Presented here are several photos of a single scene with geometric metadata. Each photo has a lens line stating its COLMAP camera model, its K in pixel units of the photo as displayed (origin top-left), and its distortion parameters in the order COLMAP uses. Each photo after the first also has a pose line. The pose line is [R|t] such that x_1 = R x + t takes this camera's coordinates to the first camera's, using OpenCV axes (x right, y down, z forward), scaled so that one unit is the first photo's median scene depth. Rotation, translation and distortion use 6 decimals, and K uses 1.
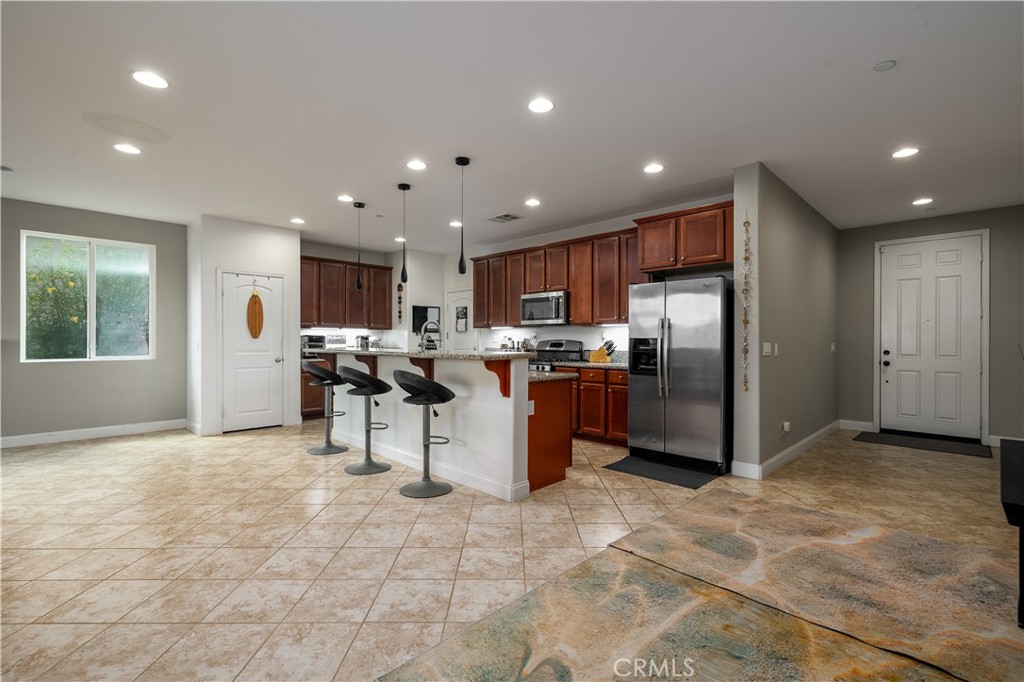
lens RADIAL K [[458.6, 0, 515.0], [0, 458.6, 340.0], [0, 0, 1]] dist [0.003602, 0.000310]
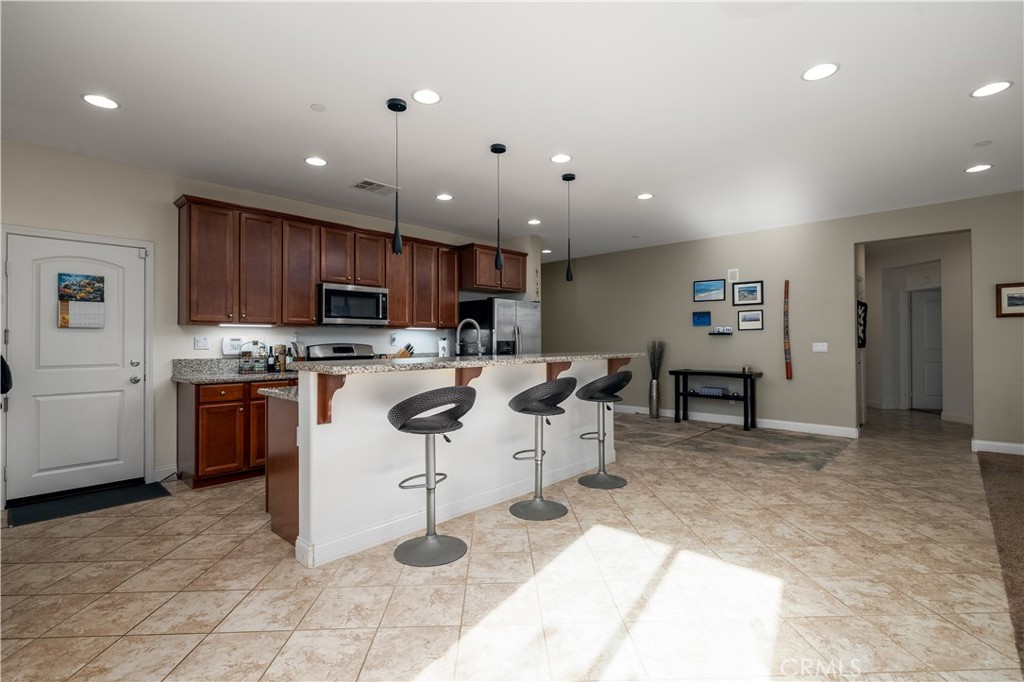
lens RADIAL K [[471.1, 0, 512.8], [0, 471.1, 336.2], [0, 0, 1]] dist [-0.002641, 0.000028]
pose [[-0.023856, 0.009415, 0.999671, -0.840879], [0.006629, 0.999935, -0.009260, -0.004158], [-0.999693, 0.006406, -0.023916, 0.799724]]
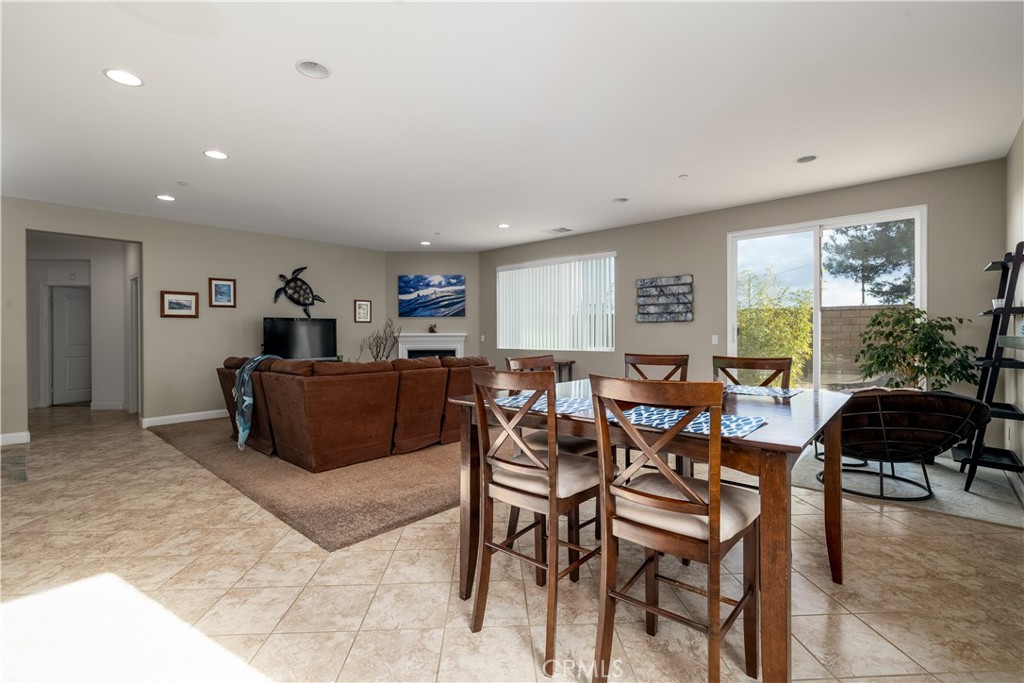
lens RADIAL K [[457.0, 0, 512.0], [0, 457.0, 341.5], [0, 0, 1]] dist [-0.002583, -0.000057]
pose [[-0.999285, 0.000917, -0.037795, -0.766640], [0.000219, 0.999830, 0.018459, -0.004551], [0.037805, 0.018437, -0.999115, 0.972292]]
